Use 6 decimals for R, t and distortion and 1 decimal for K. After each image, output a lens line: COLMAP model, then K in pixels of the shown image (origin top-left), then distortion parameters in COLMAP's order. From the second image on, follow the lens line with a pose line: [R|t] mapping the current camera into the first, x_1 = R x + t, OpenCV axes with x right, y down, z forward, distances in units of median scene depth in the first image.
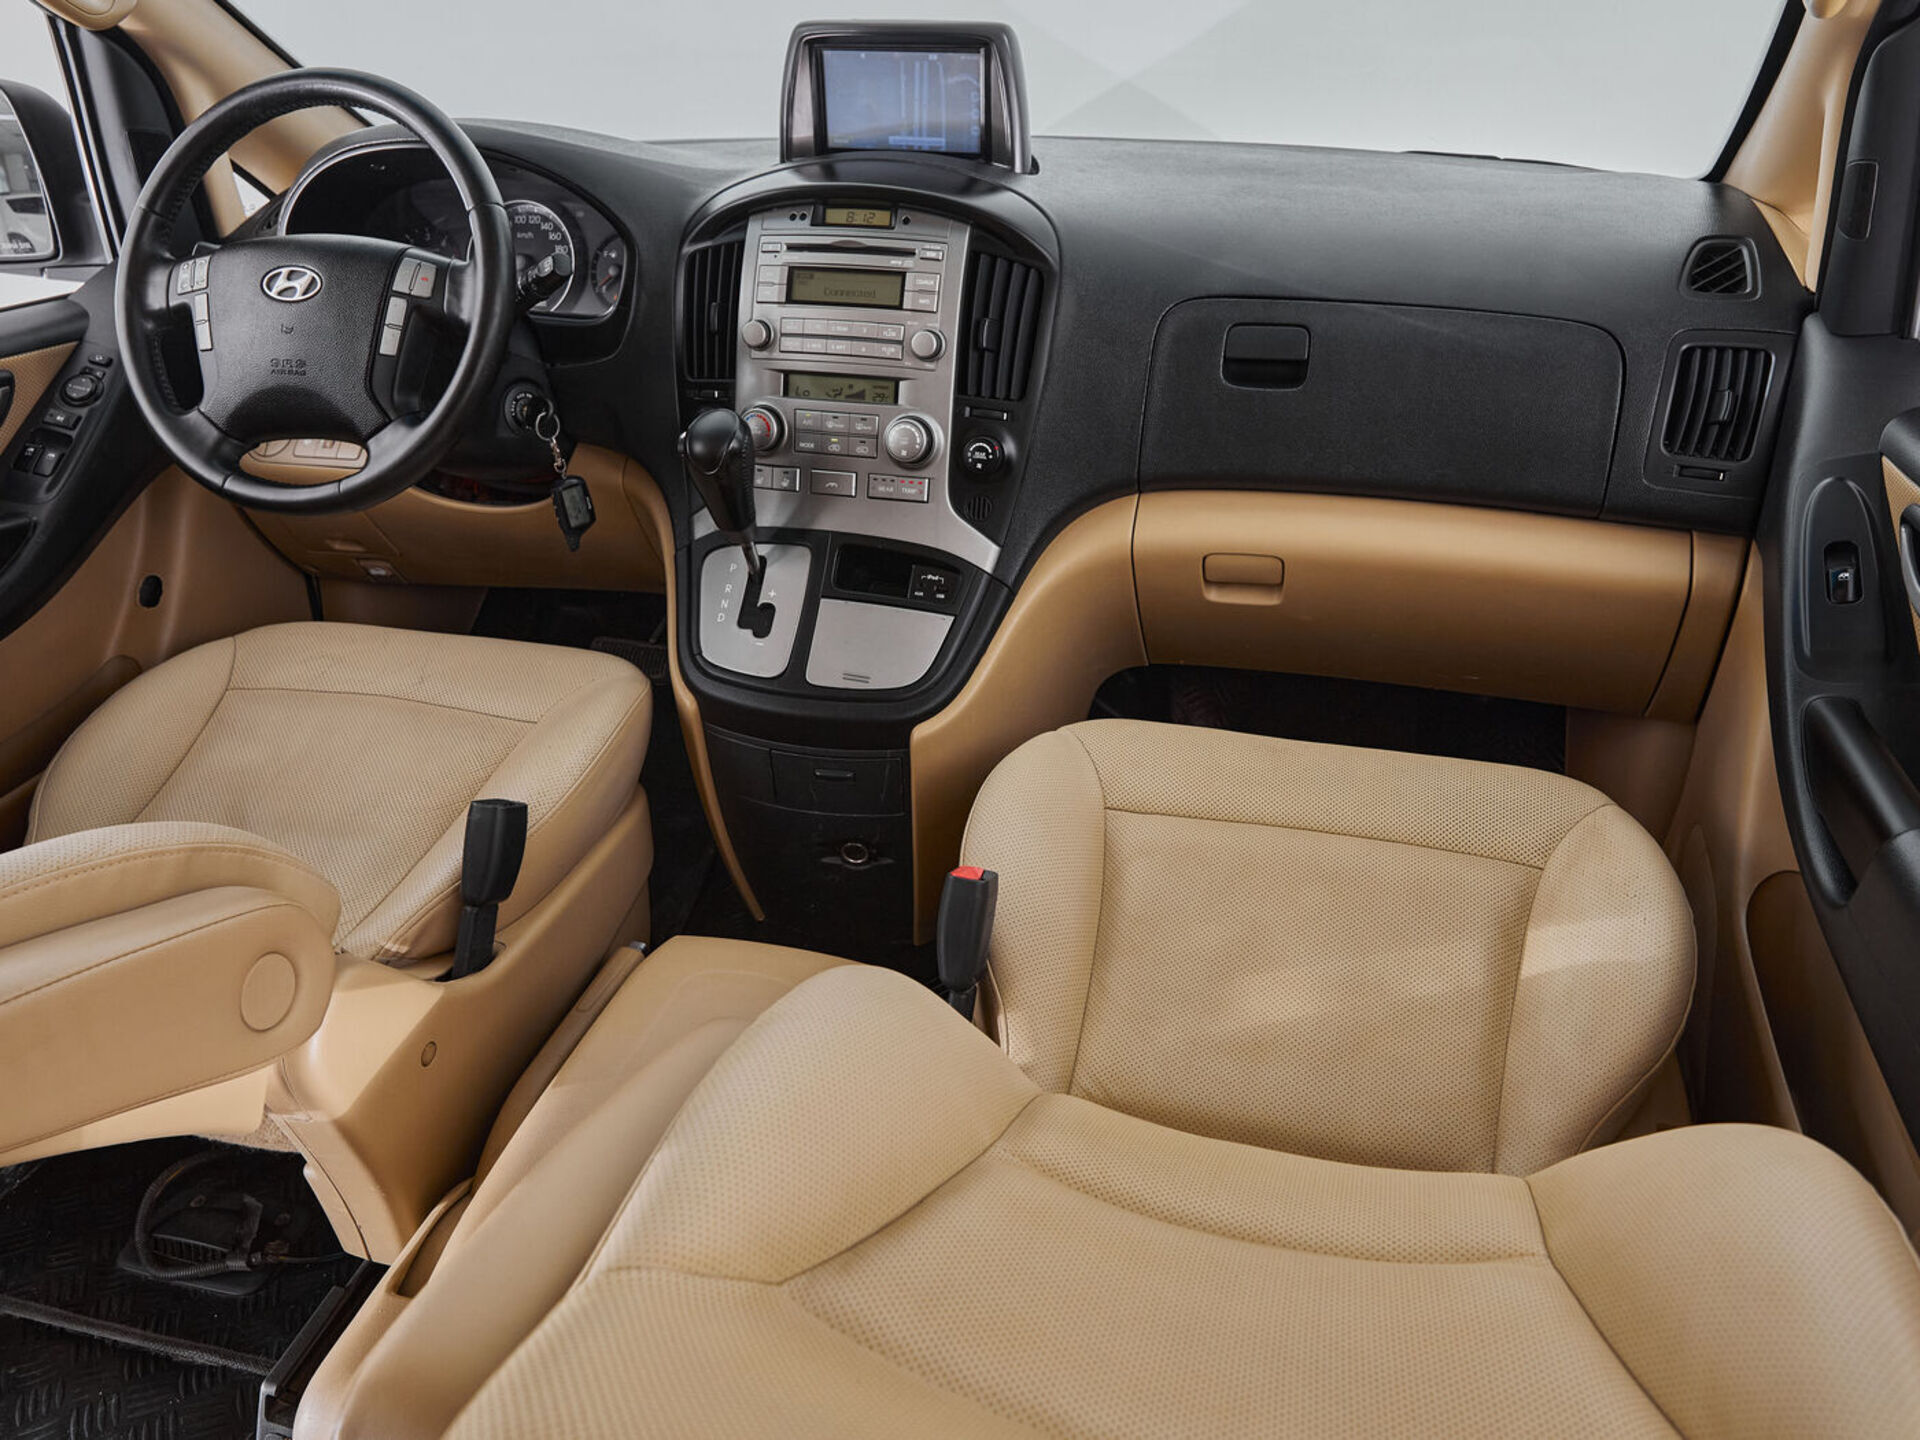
lens RADIAL K [[1434.4, 0, 960.0], [0, 1434.4, 720.0], [0, 0, 1]] dist [-0.007711, 0.001703]
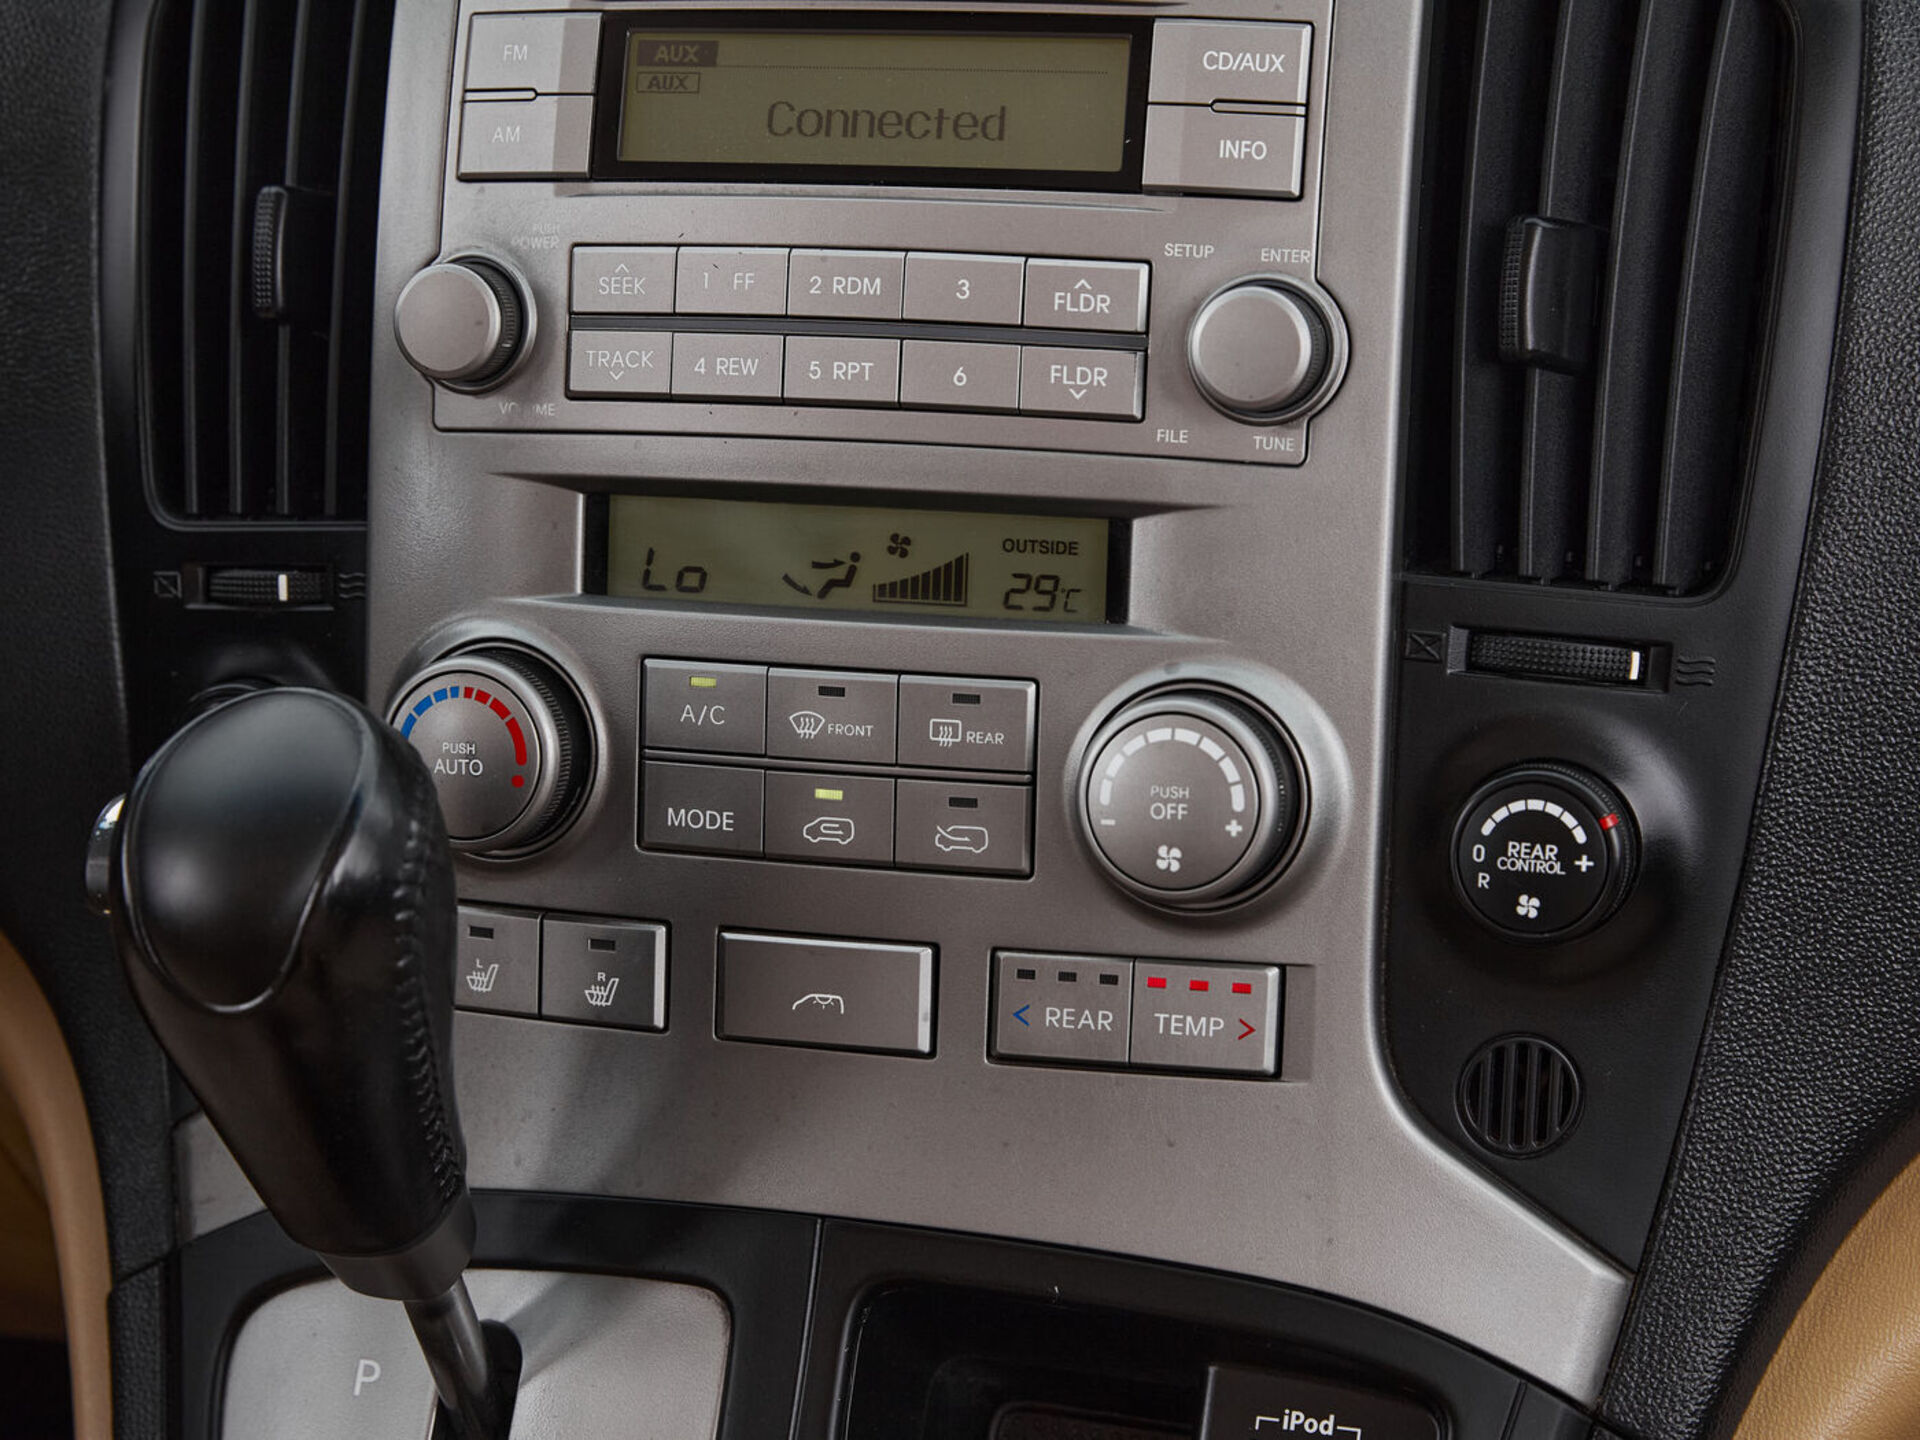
lens RADIAL K [[3936.2, 0, 960.3], [0, 3936.2, 778.3], [0, 0, 1]] dist [-0.067309, -0.214044]
pose [[0.999344, -0.029535, -0.020959, -0.056007], [0.026765, 0.992173, -0.121970, -0.126423], [0.024397, 0.121329, 0.992312, 0.421910]]
